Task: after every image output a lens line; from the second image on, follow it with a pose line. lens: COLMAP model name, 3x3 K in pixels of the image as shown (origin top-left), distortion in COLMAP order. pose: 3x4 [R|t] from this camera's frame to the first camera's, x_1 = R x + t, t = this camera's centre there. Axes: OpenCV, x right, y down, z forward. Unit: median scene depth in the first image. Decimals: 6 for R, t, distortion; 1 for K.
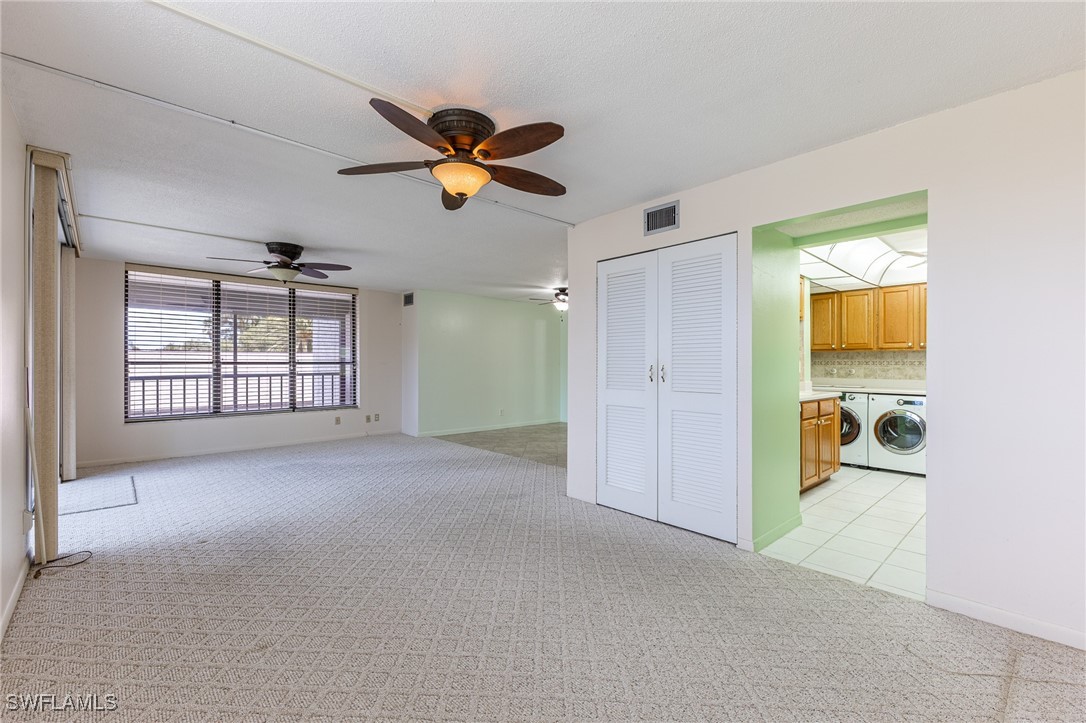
lens RADIAL K [[466.1, 0, 540.9], [0, 466.1, 361.5], [0, 0, 1]] dist [0.012932, -0.003395]
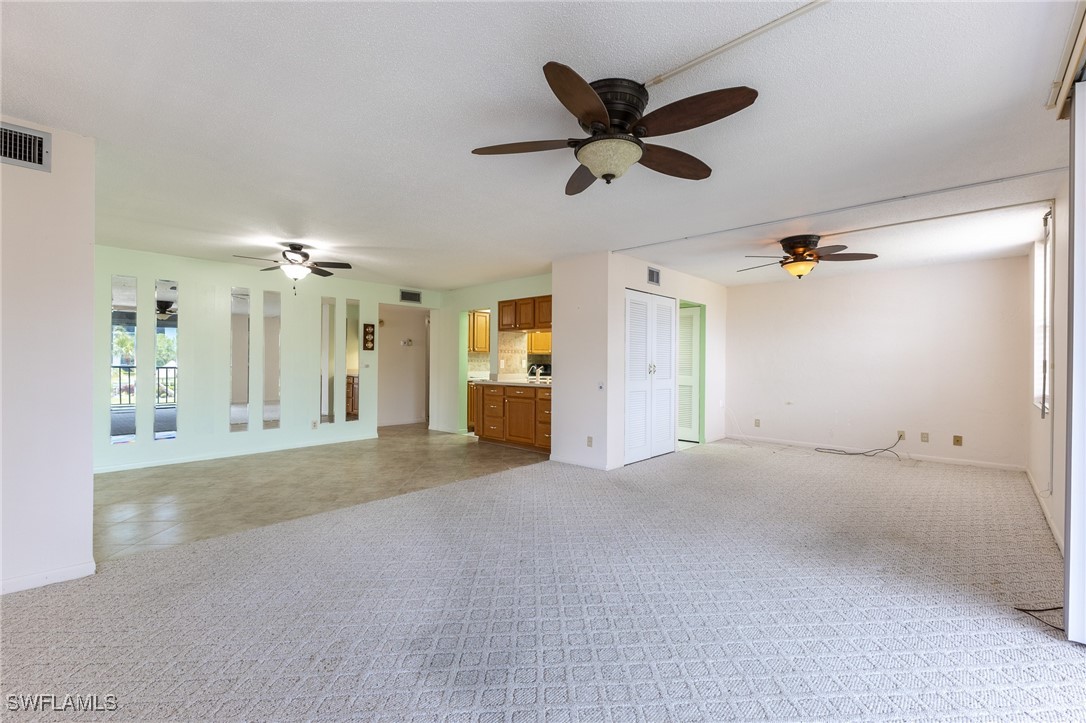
lens RADIAL K [[466.1, 0, 539.7], [0, 466.1, 359.9], [0, 0, 1]] dist [0.012932, -0.003395]
pose [[-0.073748, 0.005904, 0.997259, -0.857527], [-0.012624, 0.999897, -0.006854, 0.007294], [-0.997197, -0.013095, -0.073666, 0.944599]]
